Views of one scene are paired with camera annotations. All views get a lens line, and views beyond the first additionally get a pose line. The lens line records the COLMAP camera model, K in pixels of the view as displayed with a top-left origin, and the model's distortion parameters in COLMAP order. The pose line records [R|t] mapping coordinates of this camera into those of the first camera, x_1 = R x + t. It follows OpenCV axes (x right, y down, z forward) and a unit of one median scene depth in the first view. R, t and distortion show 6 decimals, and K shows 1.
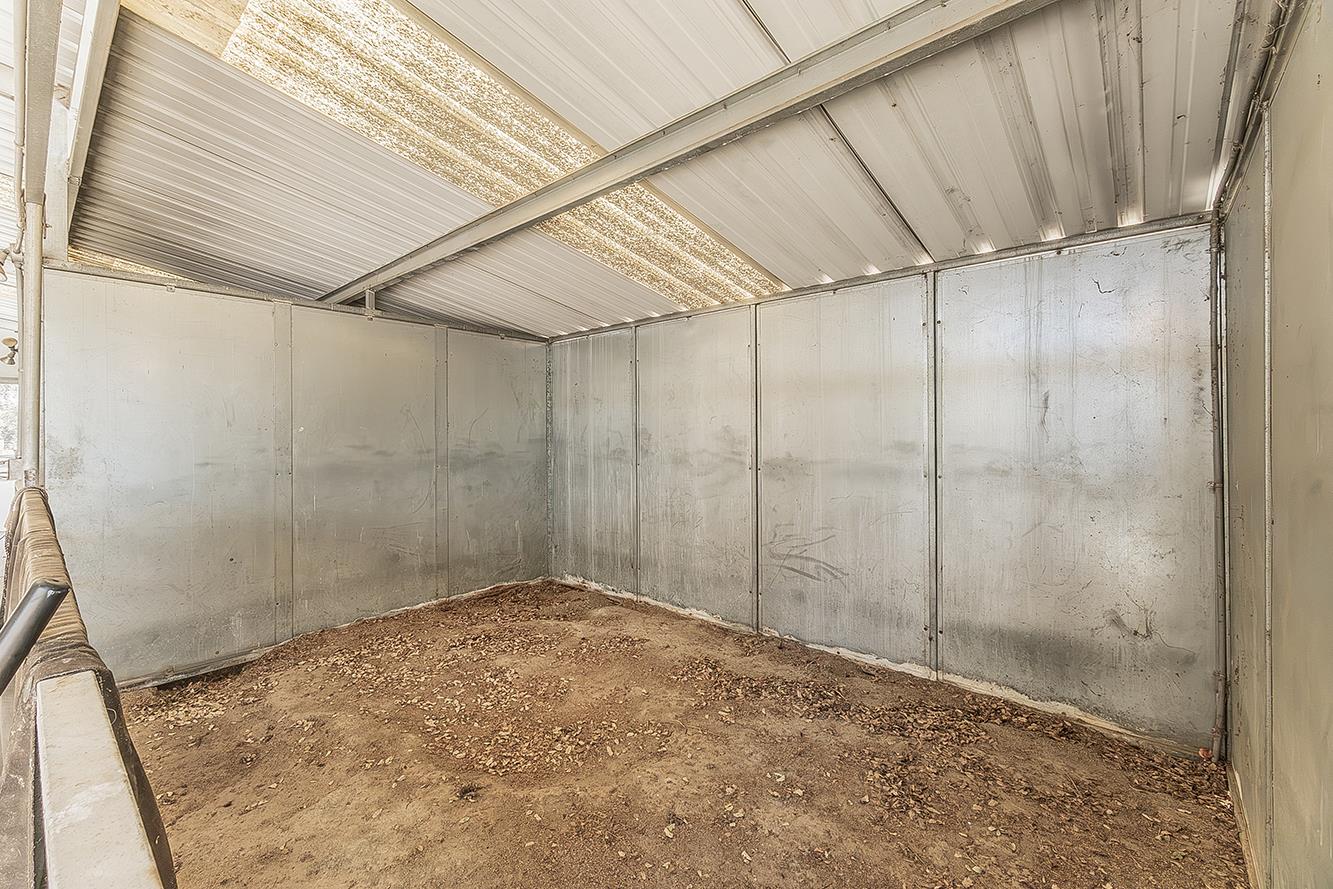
lens RADIAL K [[561.2, 0, 664.5], [0, 561.2, 437.0], [0, 0, 1]] dist [-0.000191, -0.000104]
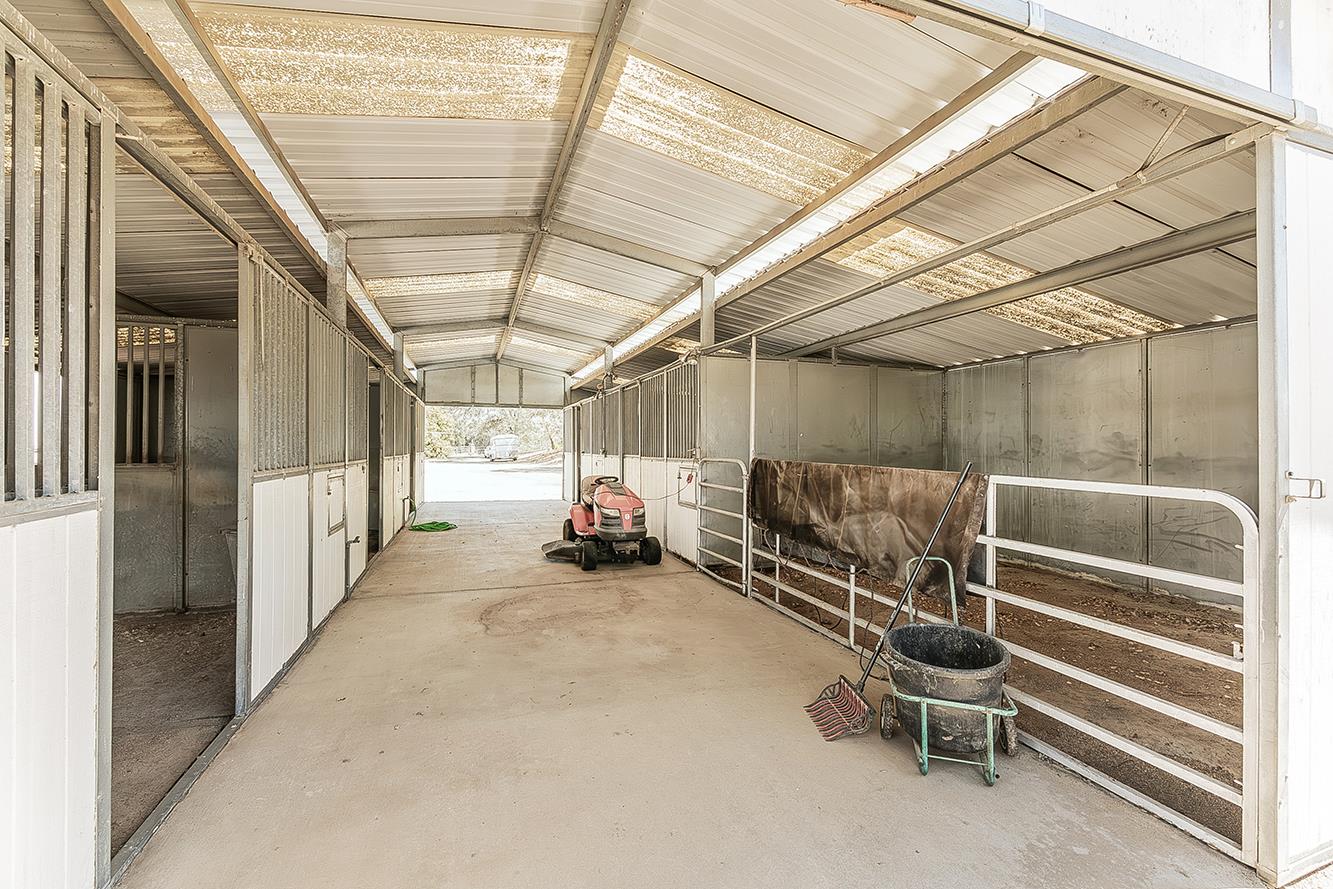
lens RADIAL K [[581.3, 0, 666.5], [0, 581.3, 444.5], [0, 0, 1]] dist [0.009748, 0.000390]
pose [[0.873491, 0.006314, -0.486799, -0.148115], [-0.009105, 0.999953, -0.003368, 0.023740], [0.486755, 0.007374, 0.873507, -0.724365]]
